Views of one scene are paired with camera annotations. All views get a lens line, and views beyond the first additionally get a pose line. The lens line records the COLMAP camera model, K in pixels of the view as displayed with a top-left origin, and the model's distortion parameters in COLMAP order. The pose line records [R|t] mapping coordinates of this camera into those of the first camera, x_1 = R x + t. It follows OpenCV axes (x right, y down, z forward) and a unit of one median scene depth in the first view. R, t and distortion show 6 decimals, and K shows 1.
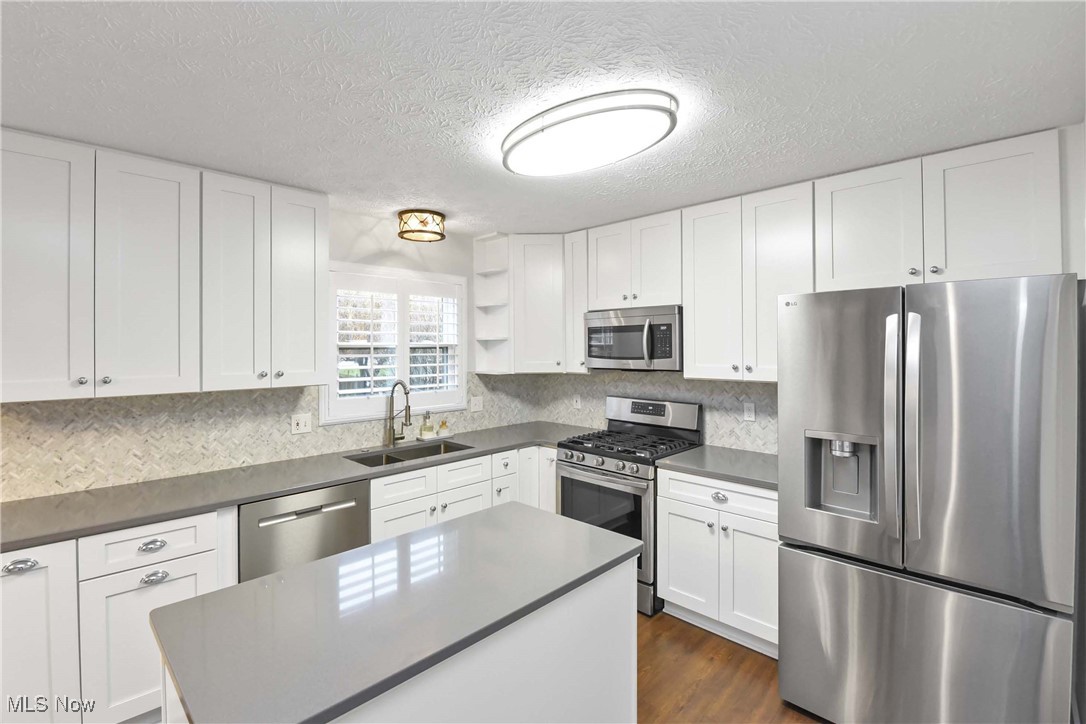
lens RADIAL K [[491.9, 0, 552.2], [0, 491.9, 346.6], [0, 0, 1]] dist [-0.018300, -0.000468]
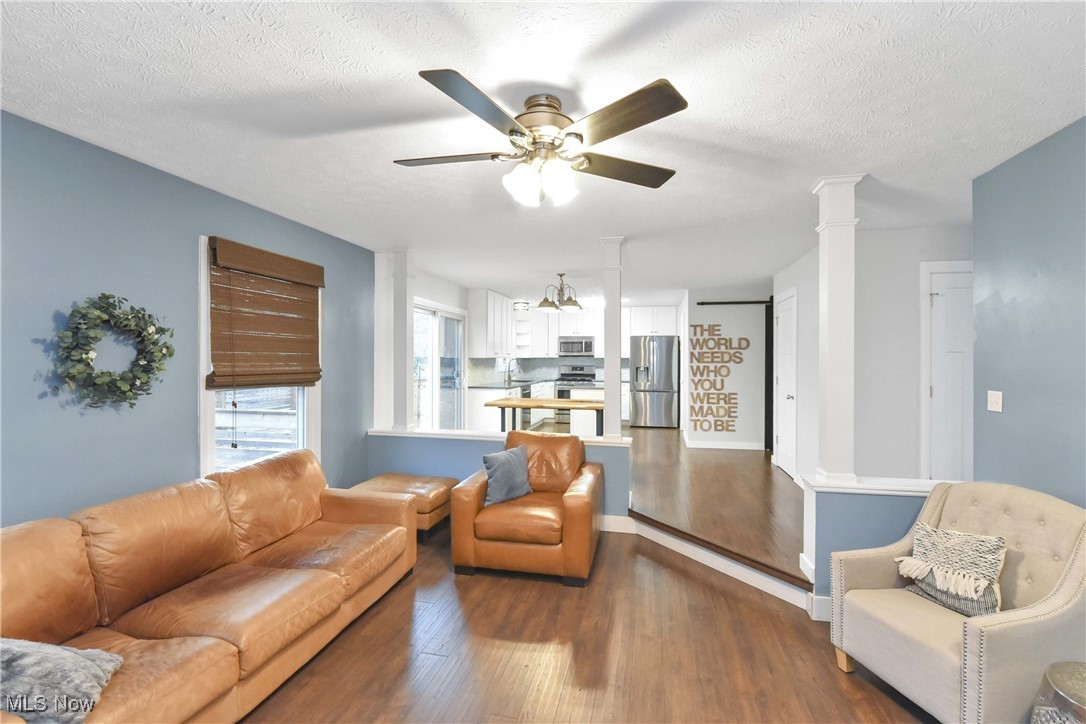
lens RADIAL K [[474.2, 0, 539.3], [0, 474.2, 353.2], [0, 0, 1]] dist [-0.012386, -0.000471]
pose [[0.865923, 0.015052, 0.499951, -1.655721], [-0.009666, 0.999864, -0.013361, 0.077236], [-0.500084, 0.006737, 0.865951, -1.603336]]
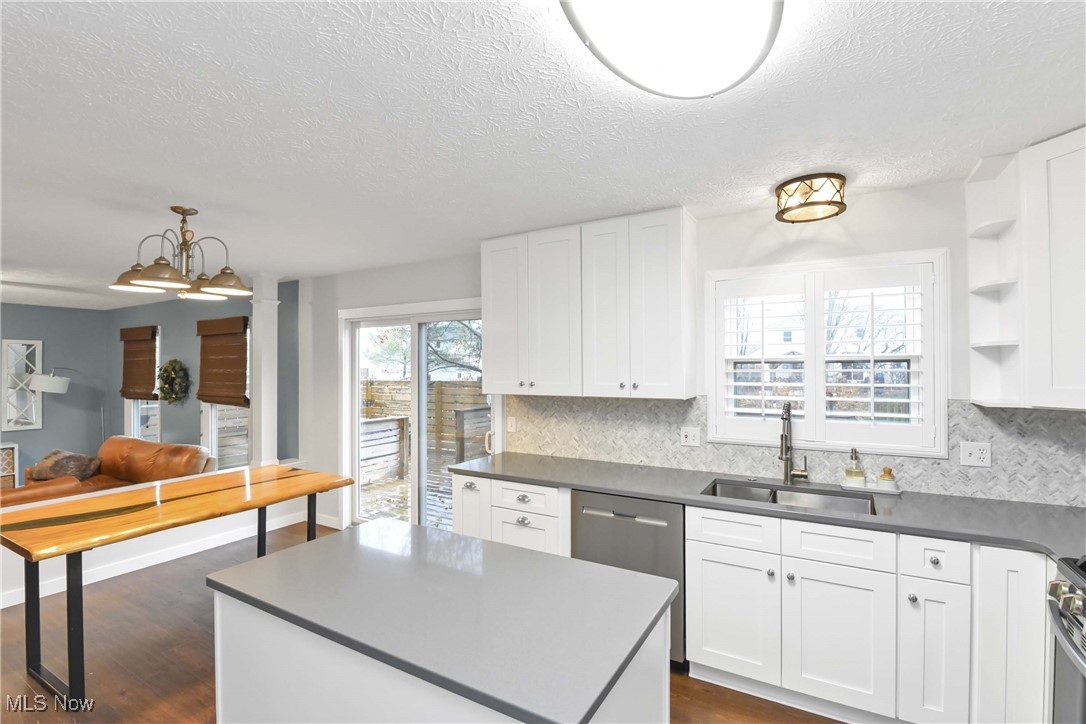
lens RADIAL K [[488.3, 0, 538.3], [0, 488.3, 362.0], [0, 0, 1]] dist [-0.002268, -0.000335]
pose [[0.230583, -0.005046, -0.973039, 0.374734], [0.006994, 0.999969, -0.003528, 0.003905], [0.973027, -0.005992, 0.230612, 0.430958]]
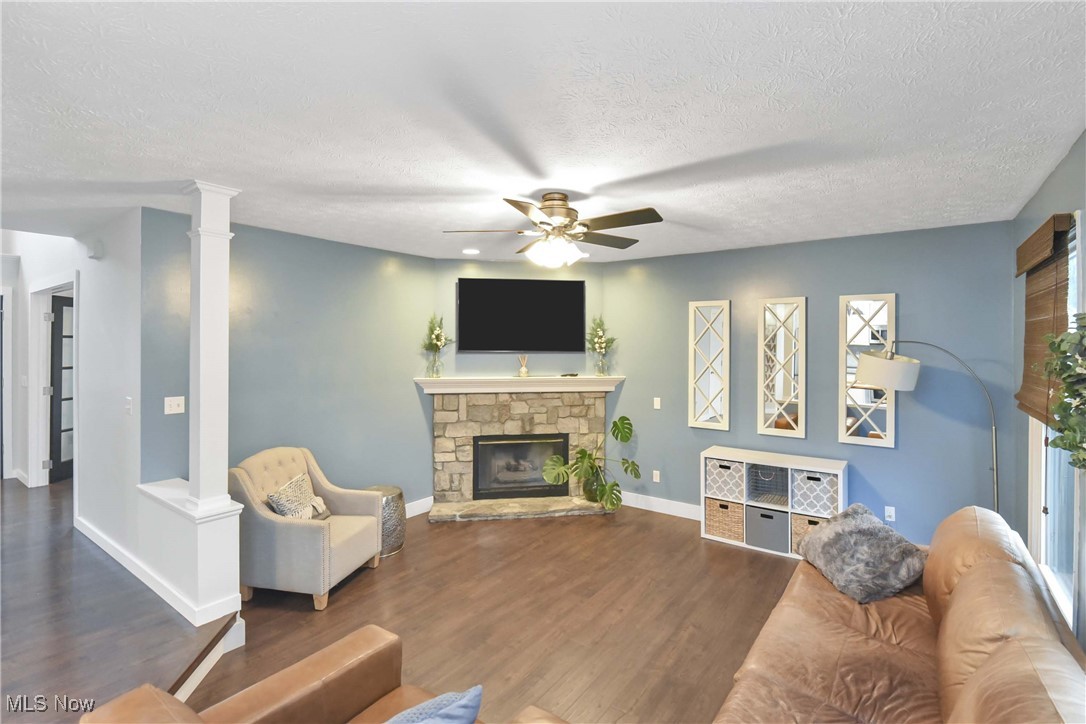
lens RADIAL K [[508.7, 0, 556.3], [0, 508.7, 345.8], [0, 0, 1]] dist [0.001302, -0.012300]
pose [[-0.988709, 0.003034, -0.149818, -1.201775], [0.002856, 0.999995, 0.001402, 0.014442], [0.149821, 0.000959, -0.988713, -0.085472]]
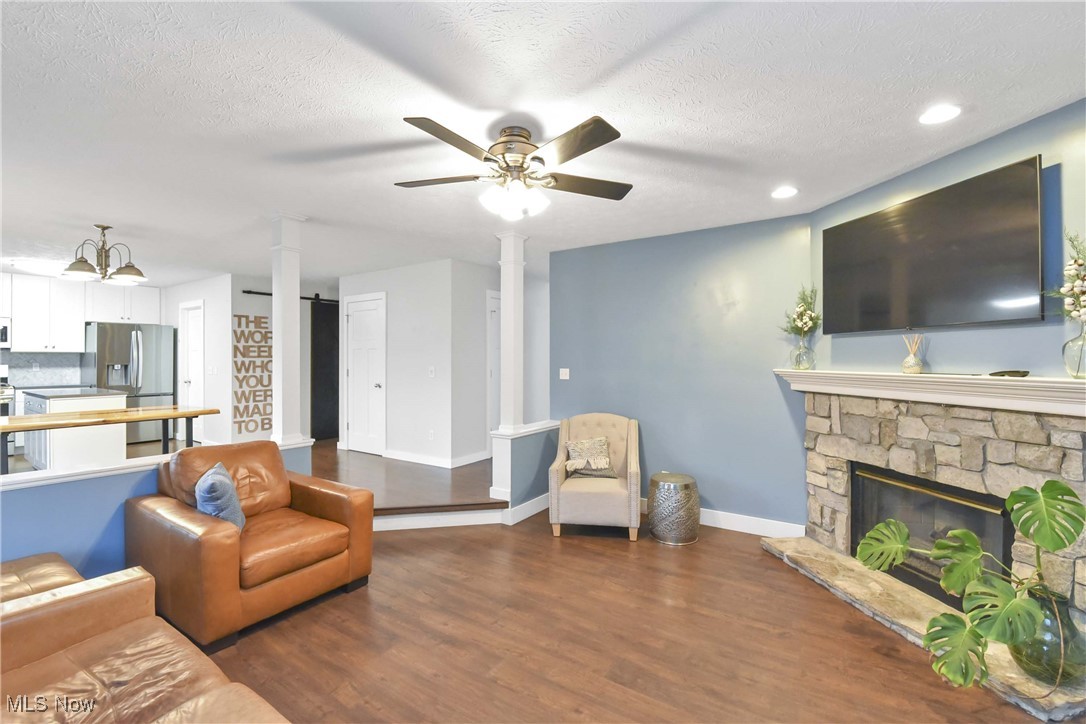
lens RADIAL K [[478.7, 0, 549.5], [0, 478.7, 361.6], [0, 0, 1]] dist [-0.003812, -0.008680]
pose [[-0.168030, -0.000199, 0.985782, -2.113751], [-0.002414, 0.999997, -0.000209, 0.100468], [-0.985779, -0.002415, -0.168030, -0.965824]]
